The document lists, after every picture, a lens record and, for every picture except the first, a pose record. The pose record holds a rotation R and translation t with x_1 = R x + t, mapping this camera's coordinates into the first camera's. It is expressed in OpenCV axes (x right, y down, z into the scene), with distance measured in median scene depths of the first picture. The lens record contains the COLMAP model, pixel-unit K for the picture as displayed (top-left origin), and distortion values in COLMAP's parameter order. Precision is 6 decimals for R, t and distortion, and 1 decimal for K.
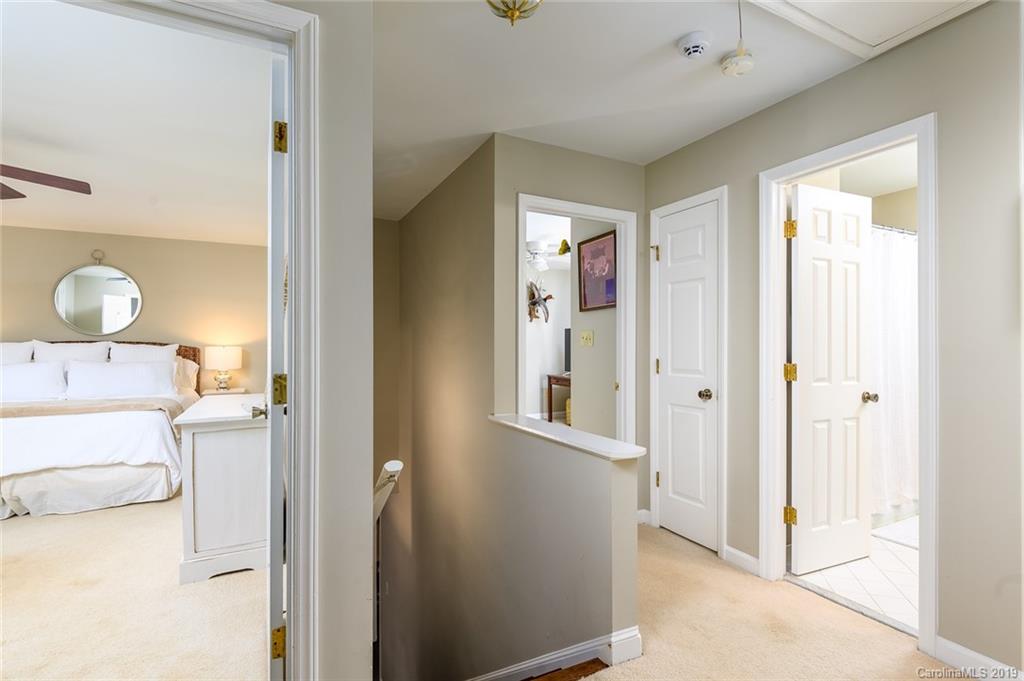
lens RADIAL K [[480.7, 0, 515.2], [0, 480.7, 344.0], [0, 0, 1]] dist [0.000094, -0.000366]
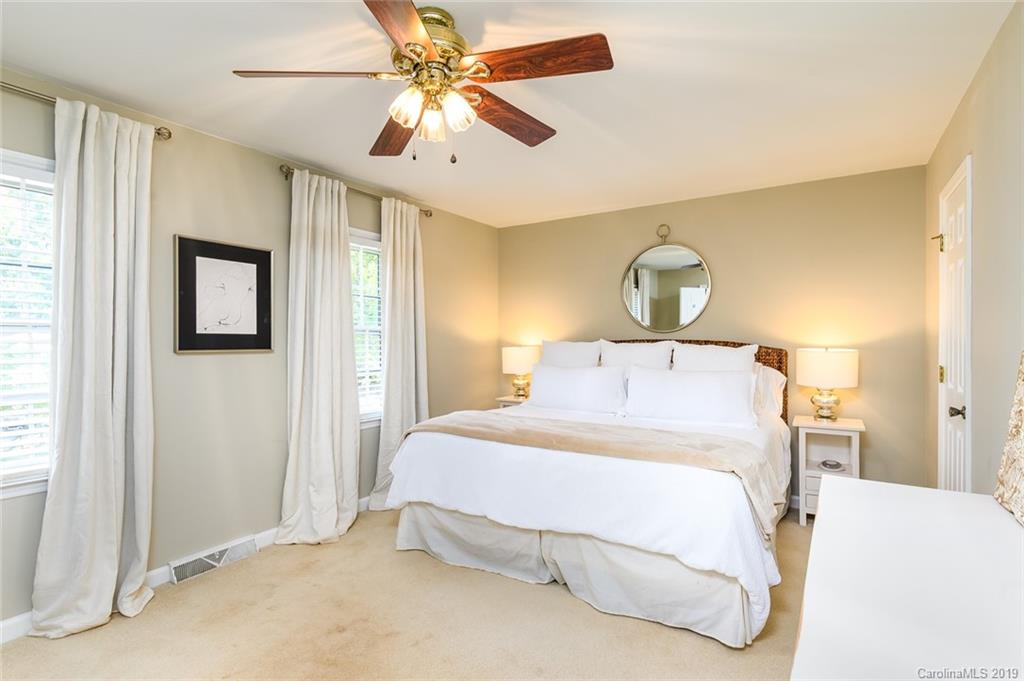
lens RADIAL K [[486.5, 0, 512.7], [0, 486.5, 341.7], [0, 0, 1]] dist [-0.000363, -0.000546]
pose [[0.486352, 0.006204, -0.873741, -0.288033], [0.002119, 0.999963, 0.008280, -0.009677], [0.873760, -0.005879, 0.486321, 0.391531]]
